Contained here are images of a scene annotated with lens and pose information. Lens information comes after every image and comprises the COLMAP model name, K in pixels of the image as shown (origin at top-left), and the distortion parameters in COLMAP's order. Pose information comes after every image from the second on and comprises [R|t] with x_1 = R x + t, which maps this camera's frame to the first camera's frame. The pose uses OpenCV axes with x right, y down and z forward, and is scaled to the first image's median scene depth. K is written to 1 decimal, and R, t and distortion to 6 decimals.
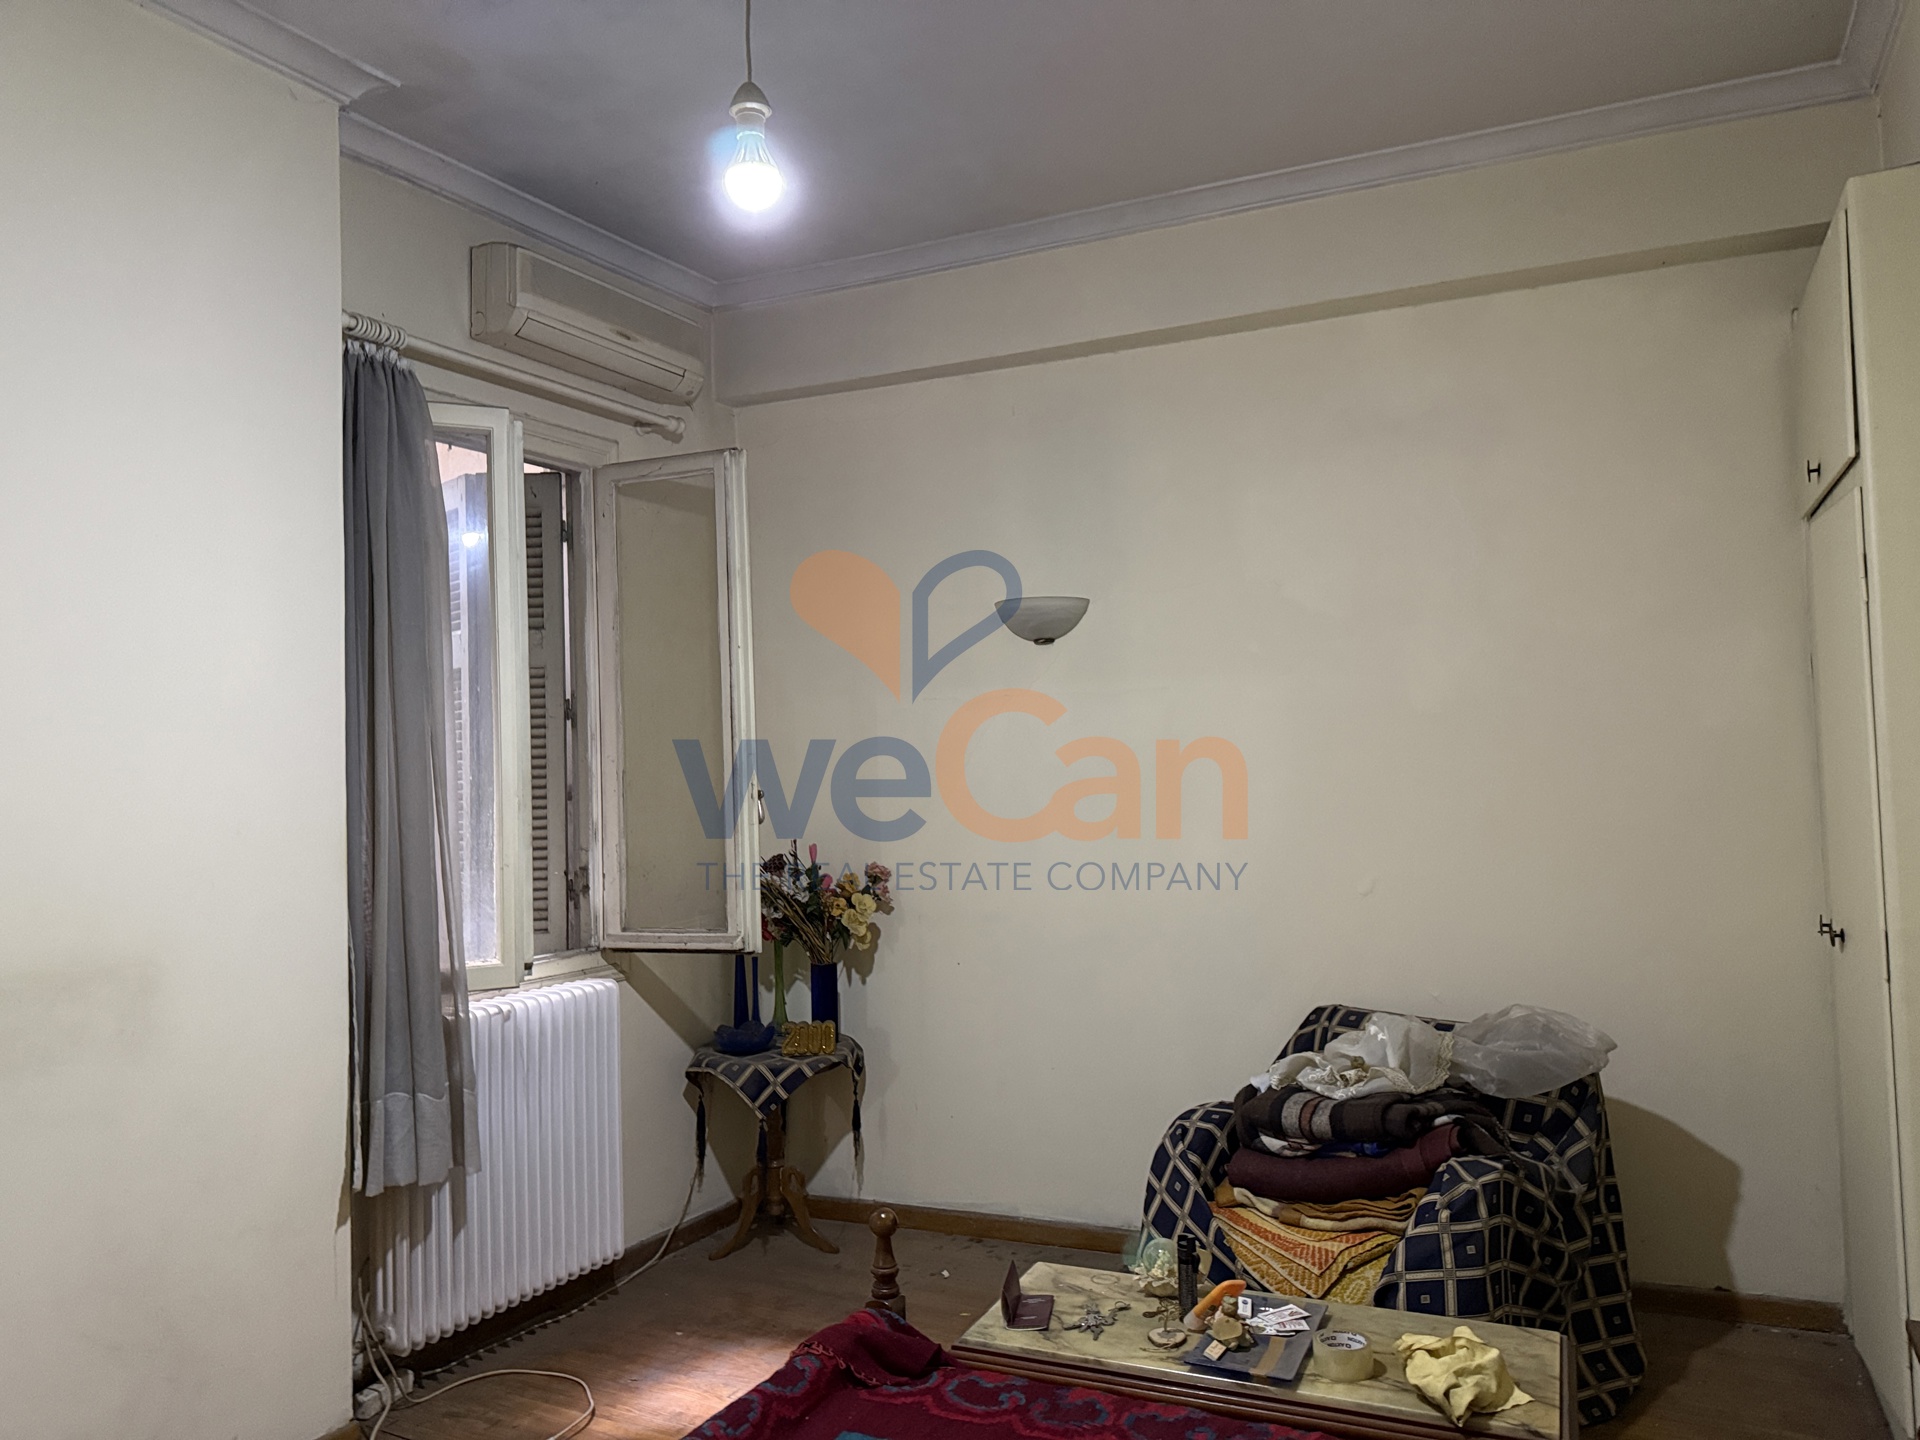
lens RADIAL K [[1315.4, 0, 960.0], [0, 1315.4, 720.0], [0, 0, 1]] dist [0.151548, -0.255137]
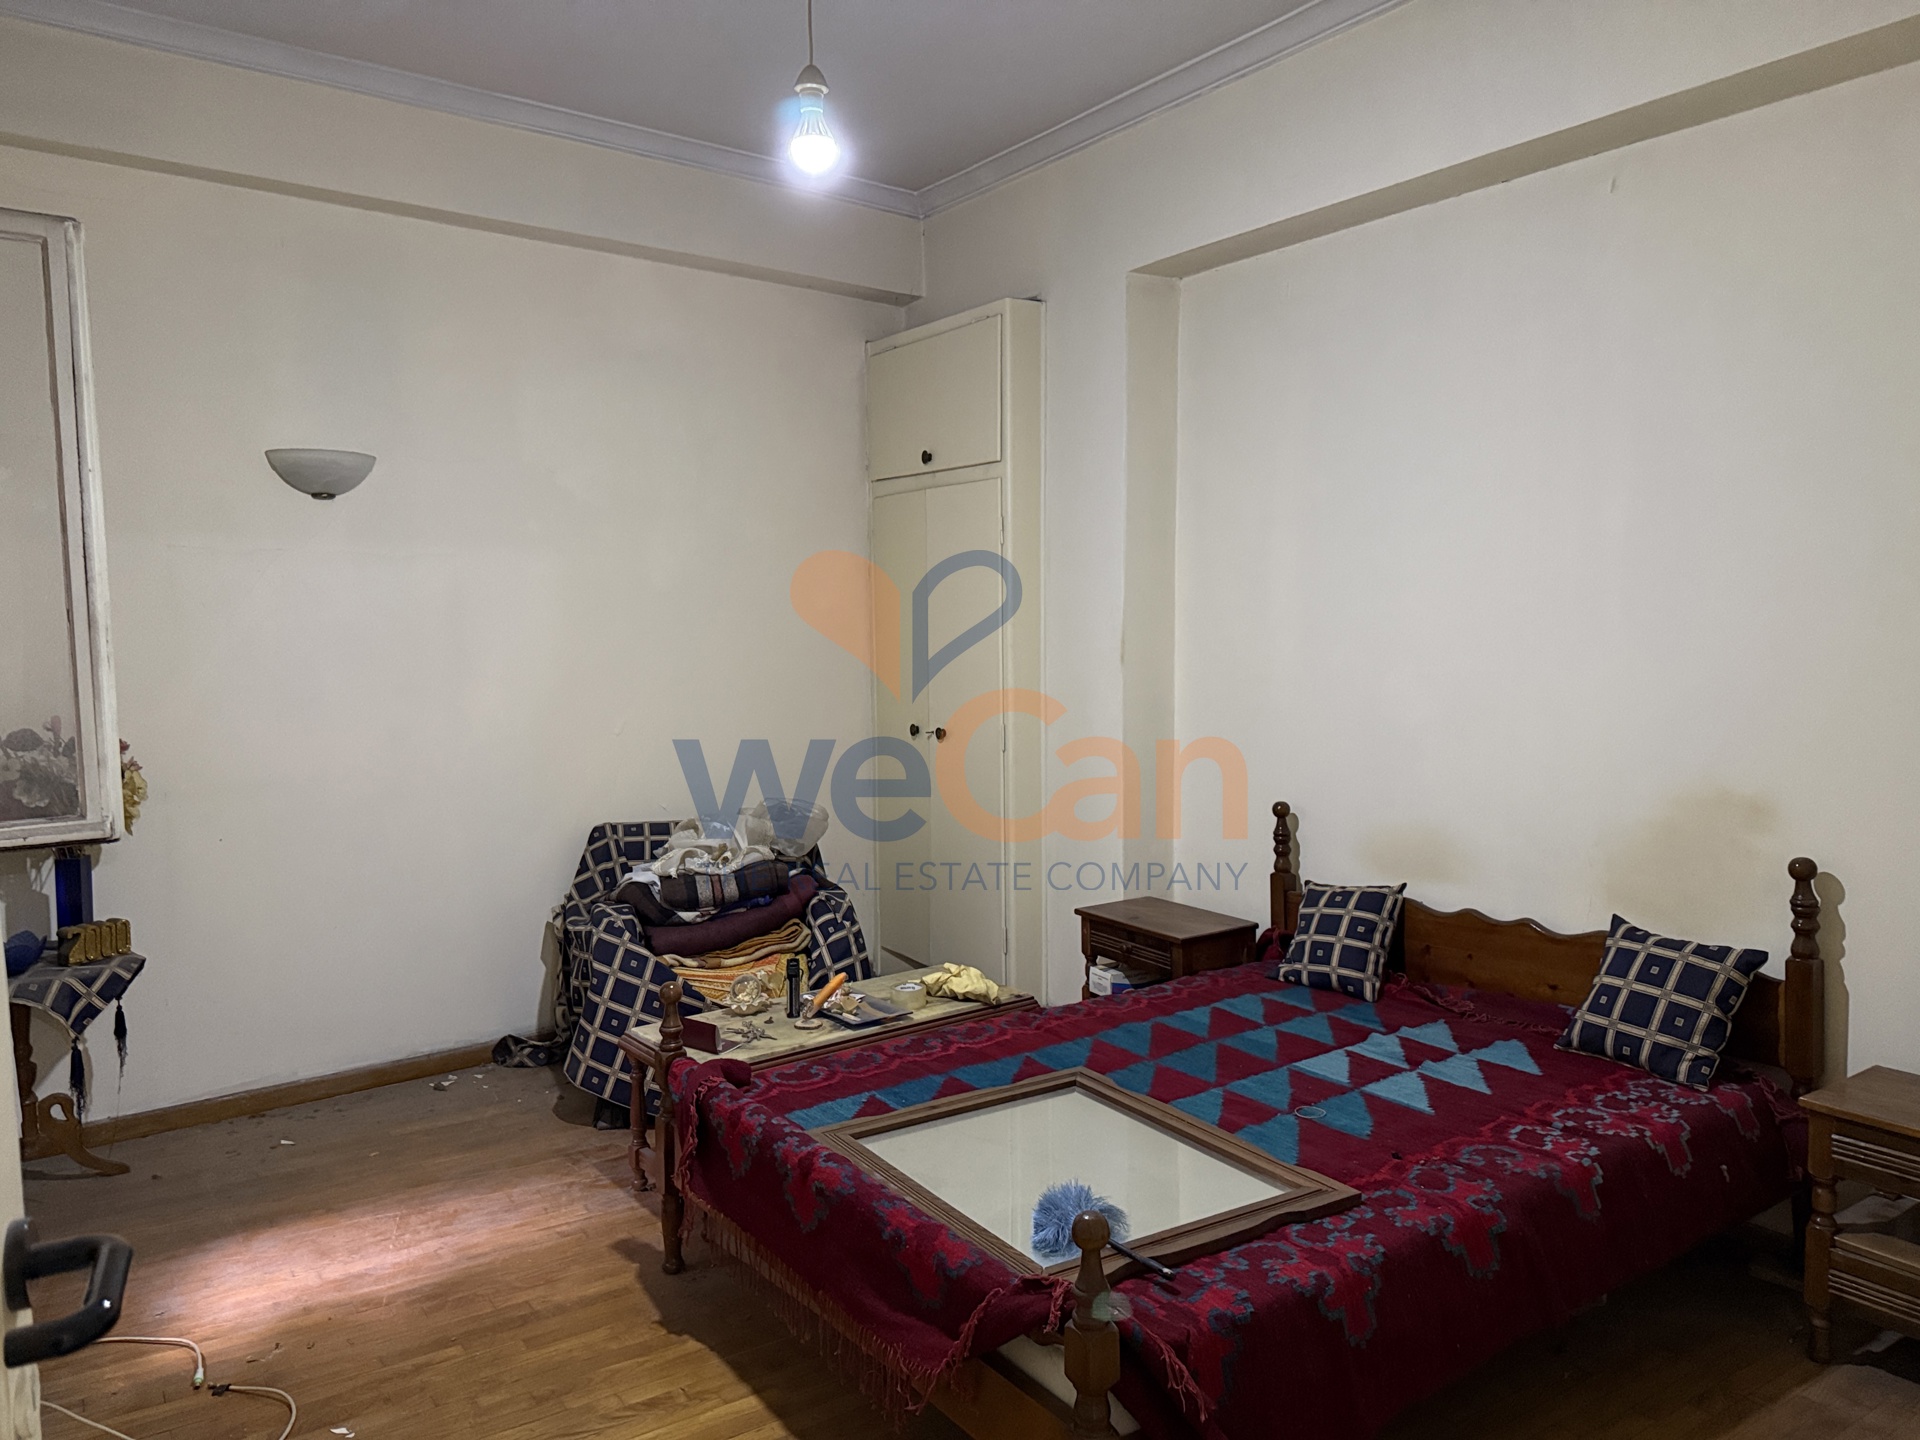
lens RADIAL K [[1336.3, 0, 960.0], [0, 1336.3, 720.0], [0, 0, 1]] dist [-0.001855, -0.022196]
pose [[0.465398, -0.039996, 0.884197, -0.661767], [-0.041037, 0.996929, 0.066695, 0.021790], [-0.884150, -0.067324, 0.462327, 0.141958]]
